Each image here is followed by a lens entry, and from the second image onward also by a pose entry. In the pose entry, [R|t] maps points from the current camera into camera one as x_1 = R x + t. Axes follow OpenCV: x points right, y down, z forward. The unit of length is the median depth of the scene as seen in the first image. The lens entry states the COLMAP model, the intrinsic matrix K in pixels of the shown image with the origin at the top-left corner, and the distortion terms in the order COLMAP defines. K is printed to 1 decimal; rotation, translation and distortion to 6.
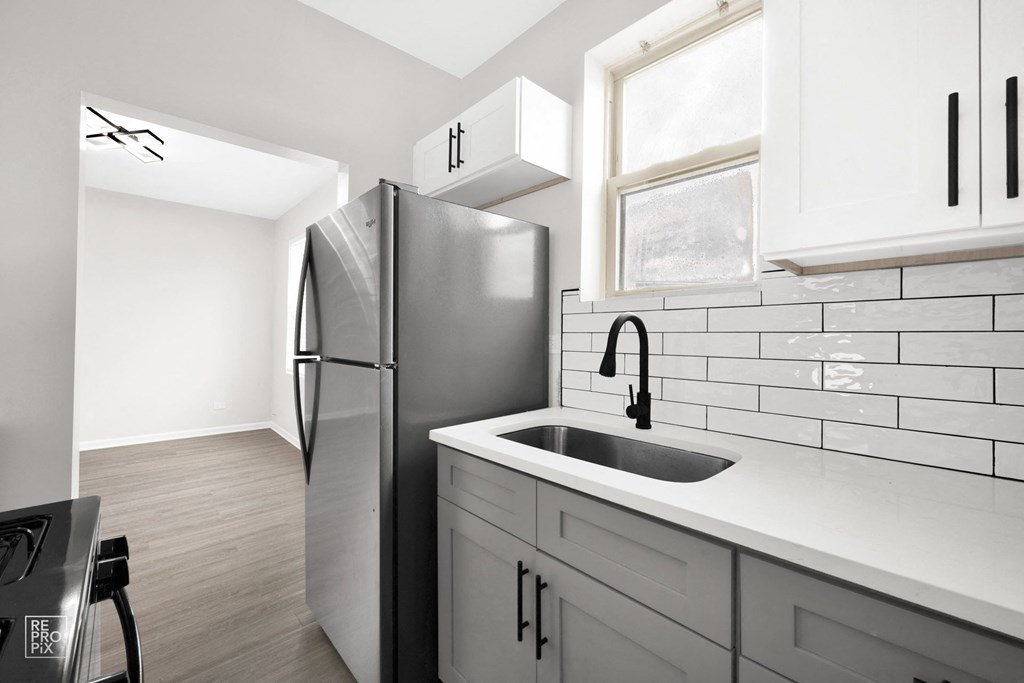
lens RADIAL K [[420.8, 0, 507.1], [0, 420.8, 334.7], [0, 0, 1]] dist [-0.002350, -0.000695]
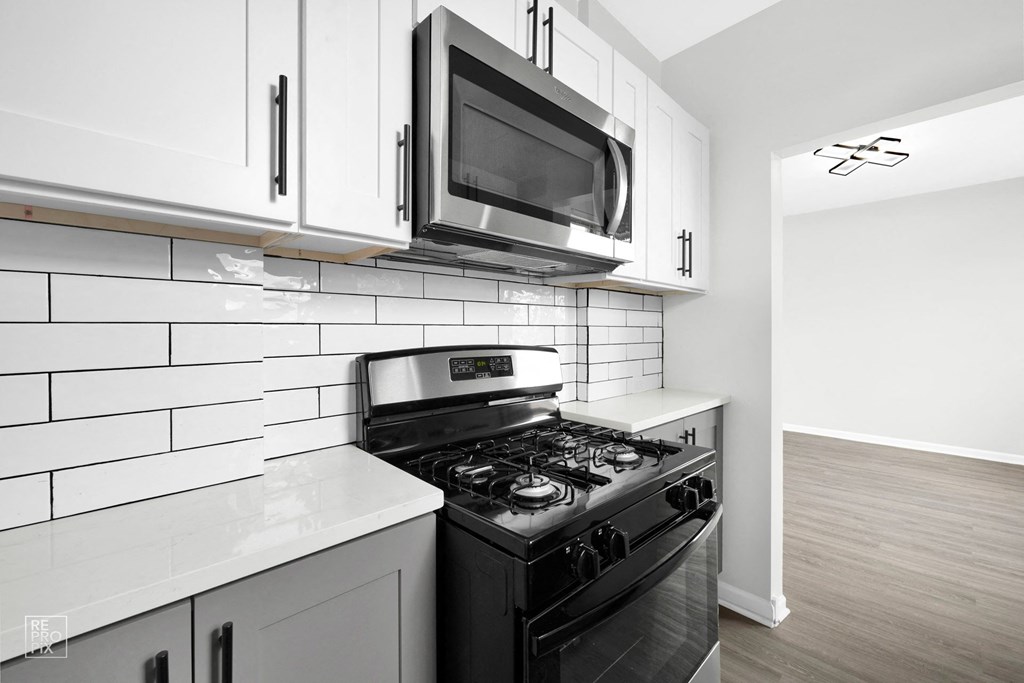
lens RADIAL K [[420.8, 0, 511.2], [0, 420.8, 336.0], [0, 0, 1]] dist [-0.002350, -0.000695]
pose [[0.018150, -0.001637, -0.999834, 0.132054], [0.002357, 0.999996, -0.001594, -0.005148], [0.999833, -0.002328, 0.018153, 0.077316]]
